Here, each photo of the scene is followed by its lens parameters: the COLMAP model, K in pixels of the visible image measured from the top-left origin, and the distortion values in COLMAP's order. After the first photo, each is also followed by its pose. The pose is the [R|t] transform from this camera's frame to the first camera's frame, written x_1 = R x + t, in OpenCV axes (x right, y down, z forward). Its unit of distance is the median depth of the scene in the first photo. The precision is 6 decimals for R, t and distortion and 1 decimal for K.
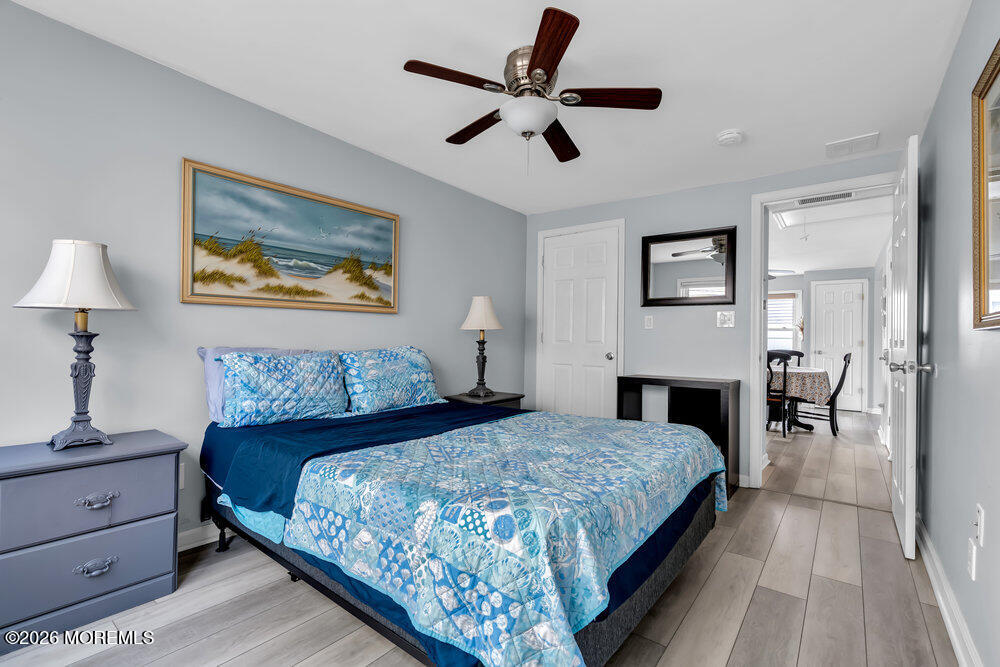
lens RADIAL K [[447.7, 0, 502.2], [0, 447.7, 335.2], [0, 0, 1]] dist [-0.009815, 0.004035]
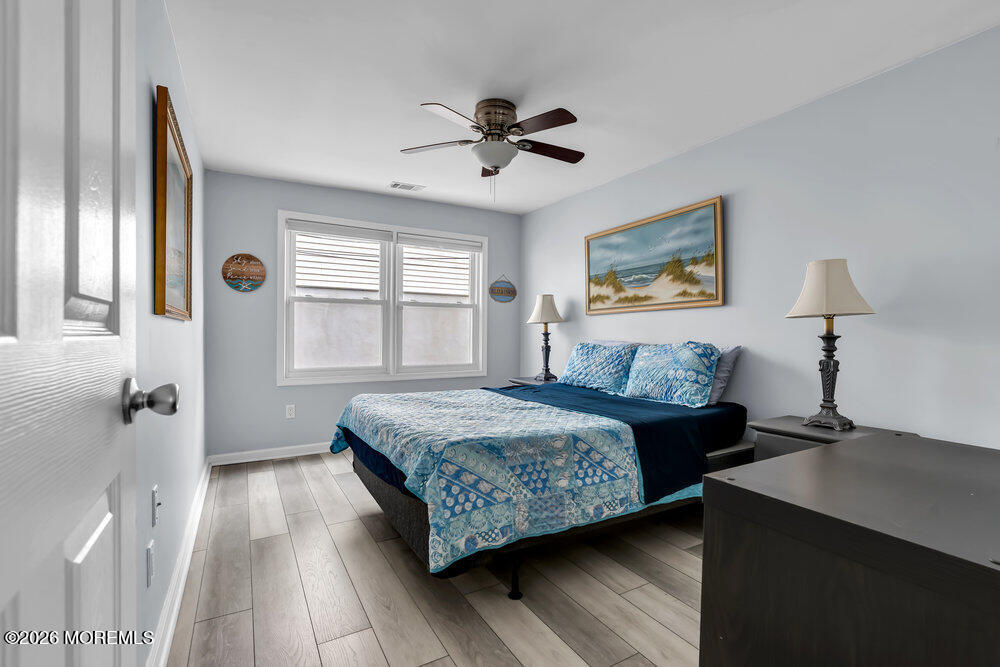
lens RADIAL K [[447.7, 0, 502.2], [0, 447.7, 335.2], [0, 0, 1]] dist [-0.009815, 0.004035]
pose [[-0.366253, -0.017487, -0.930351, 0.895269], [-0.001878, 0.999835, -0.018054, 0.033302], [0.930513, -0.004865, -0.366226, 1.091480]]
